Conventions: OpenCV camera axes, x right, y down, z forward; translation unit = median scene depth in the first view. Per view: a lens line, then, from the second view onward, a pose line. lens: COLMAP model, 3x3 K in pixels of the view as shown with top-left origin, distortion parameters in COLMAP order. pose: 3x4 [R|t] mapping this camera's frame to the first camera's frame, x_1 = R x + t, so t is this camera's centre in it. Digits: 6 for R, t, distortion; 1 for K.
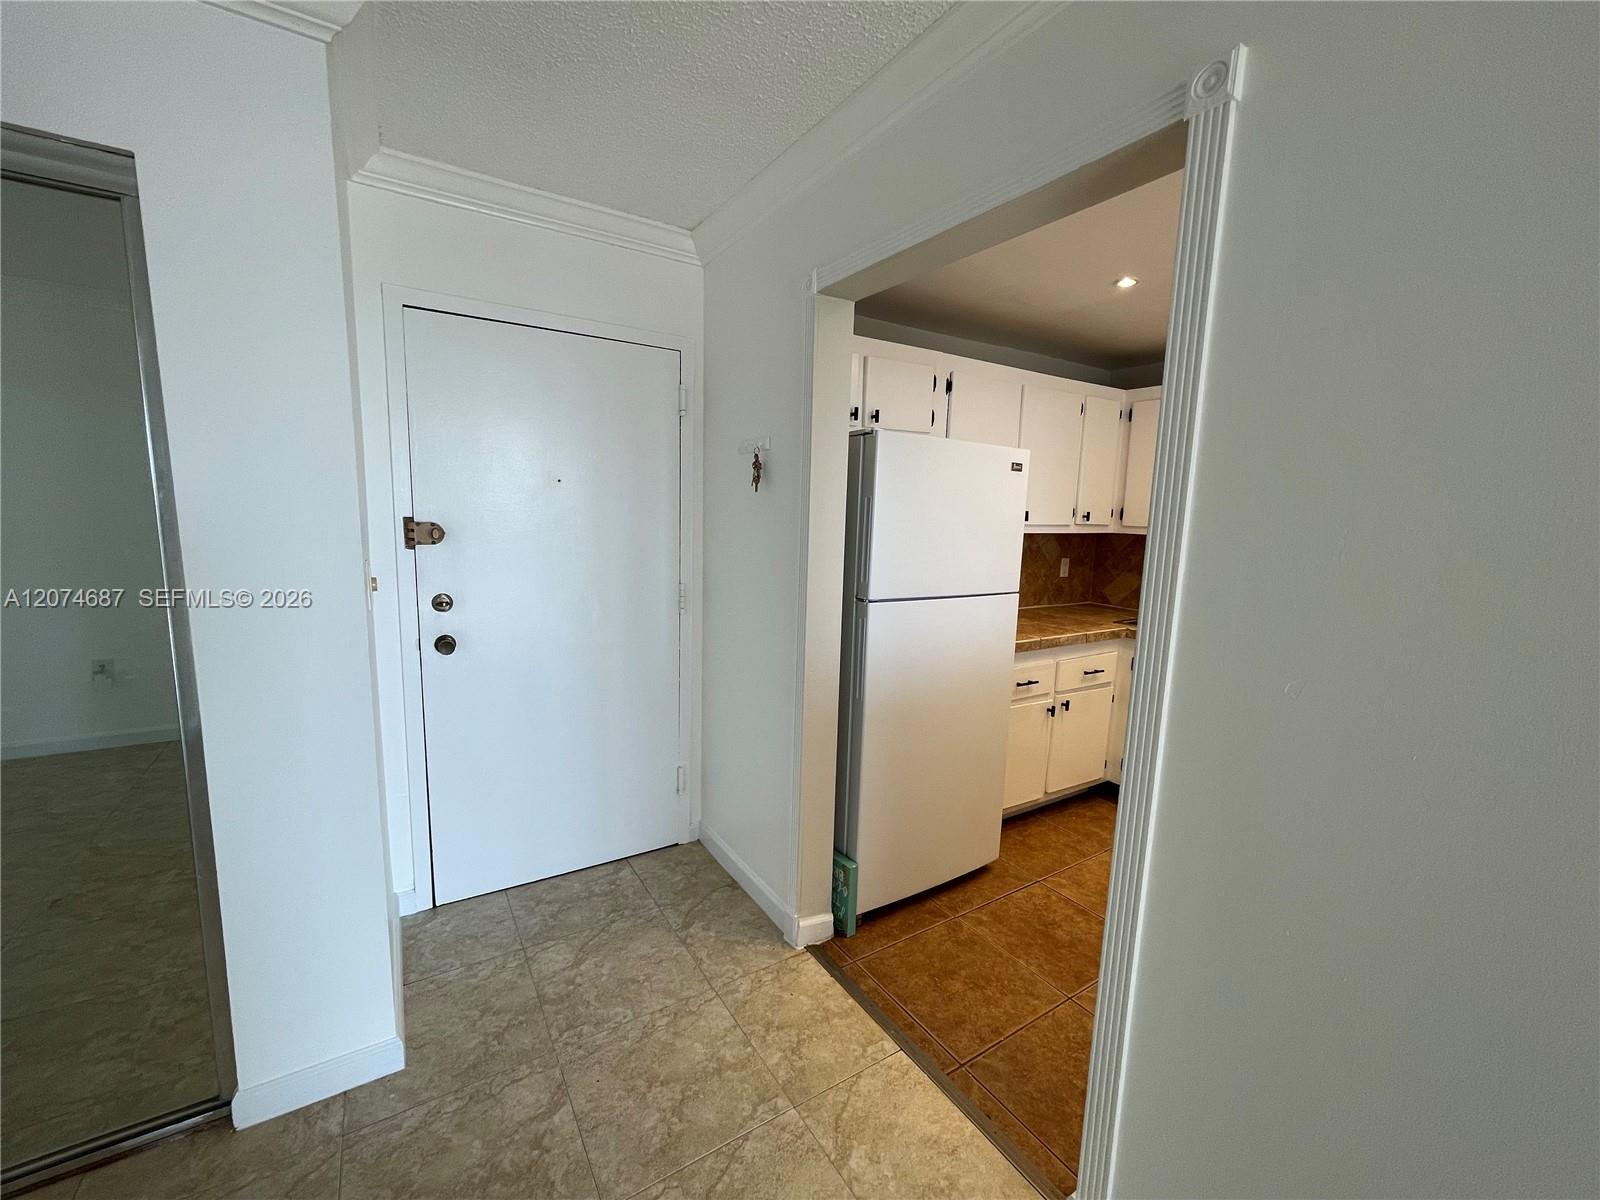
lens RADIAL K [[648.5, 0, 793.7], [0, 648.5, 602.7], [0, 0, 1]] dist [-0.000757, 0.000319]
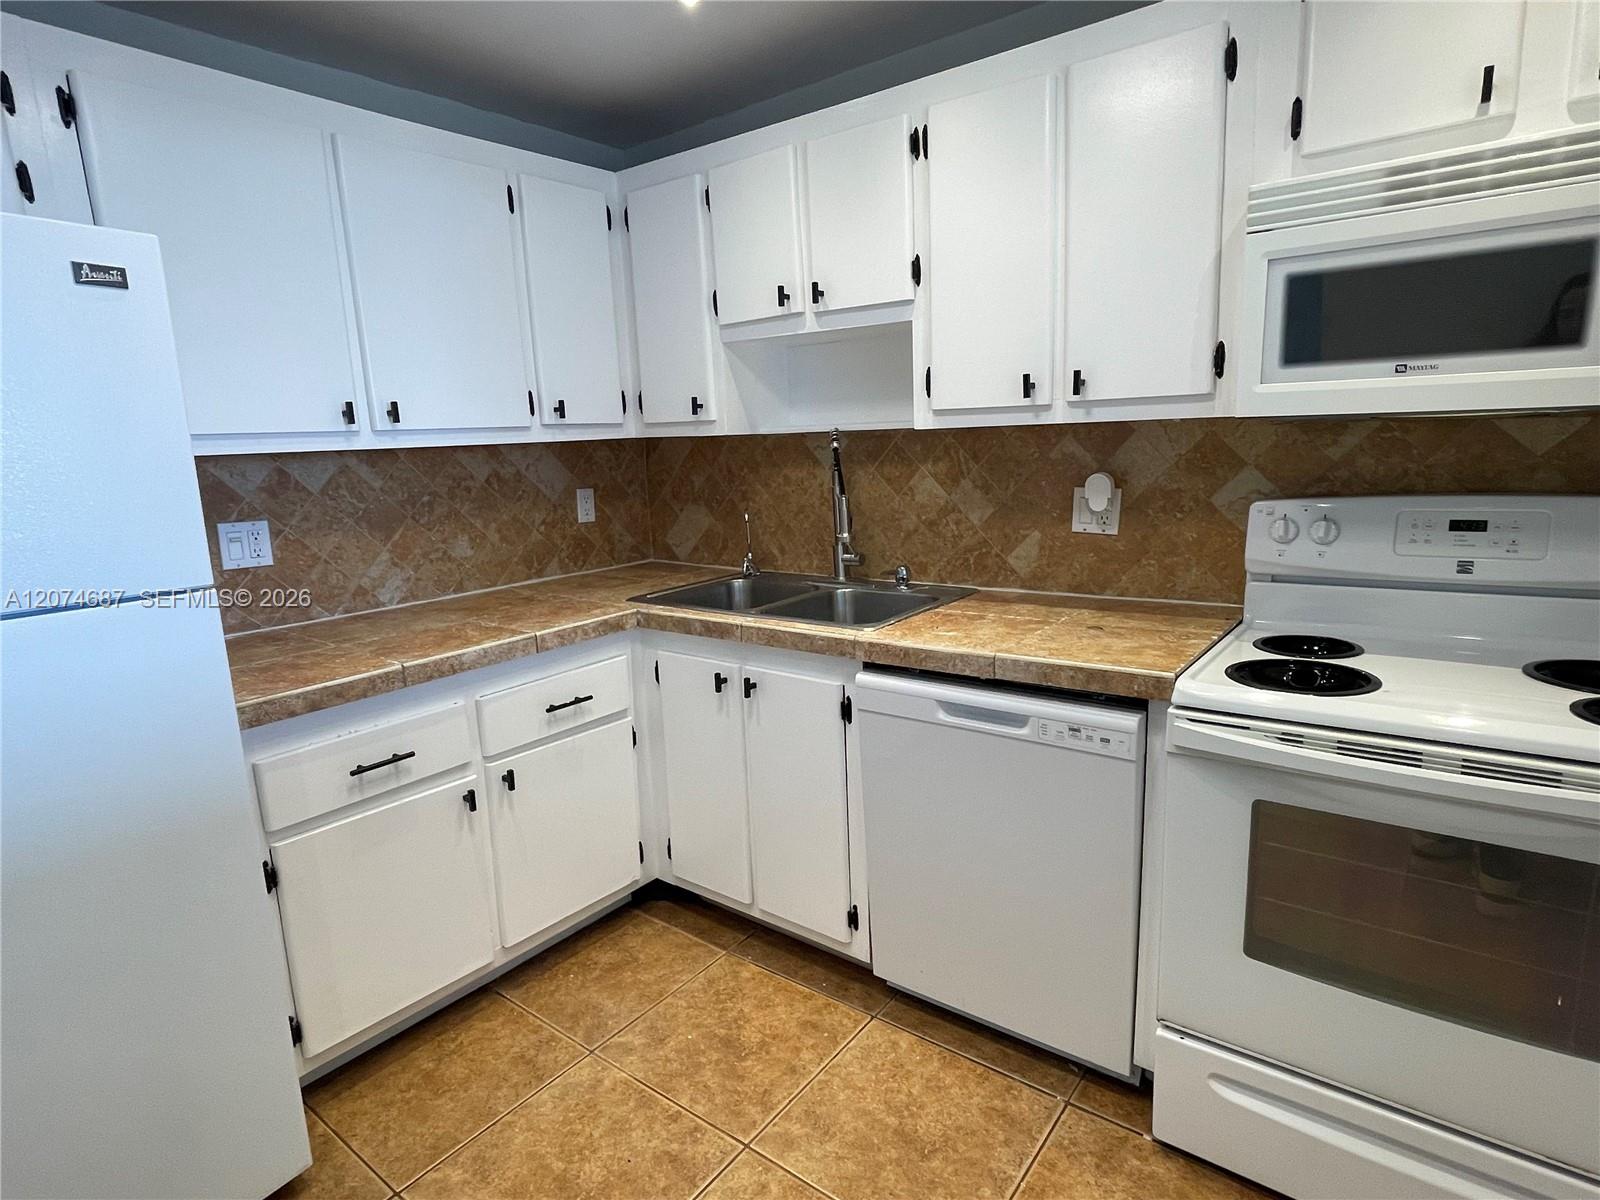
lens RADIAL K [[867.8, 0, 791.2], [0, 867.8, 608.3], [0, 0, 1]] dist [-0.001596, 0.000334]
pose [[0.938661, -0.129060, 0.319781, 0.507925], [0.110880, 0.991037, 0.074504, -0.002720], [-0.326530, -0.034477, 0.944558, 0.339670]]
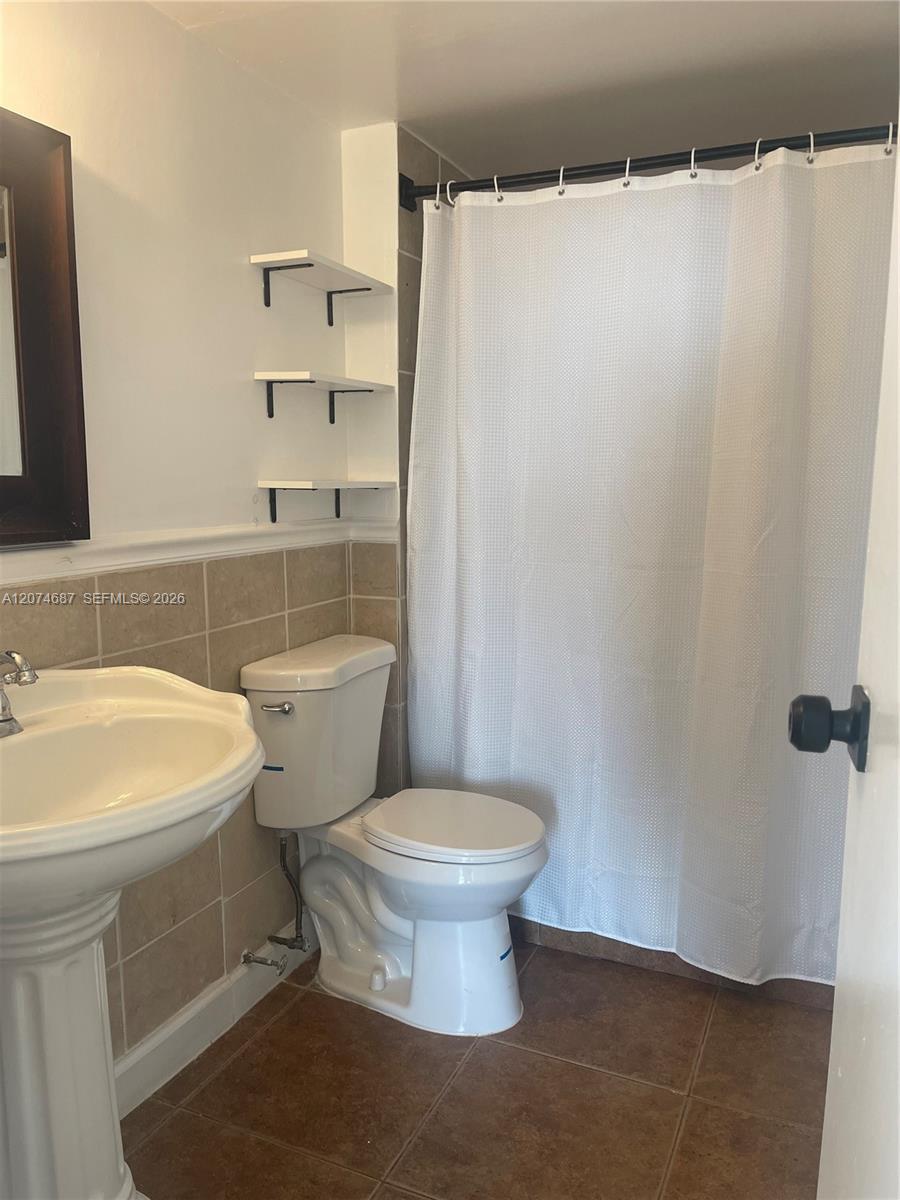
lens RADIAL K [[897.8, 0, 446.6], [0, 897.8, 606.0], [0, 0, 1]] dist [0.012394, -0.000279]
pose [[-0.835596, 0.051944, -0.546883, 1.174906], [-0.103240, 0.962932, 0.249204, -0.089368], [0.539556, 0.264694, -0.799260, 1.334090]]
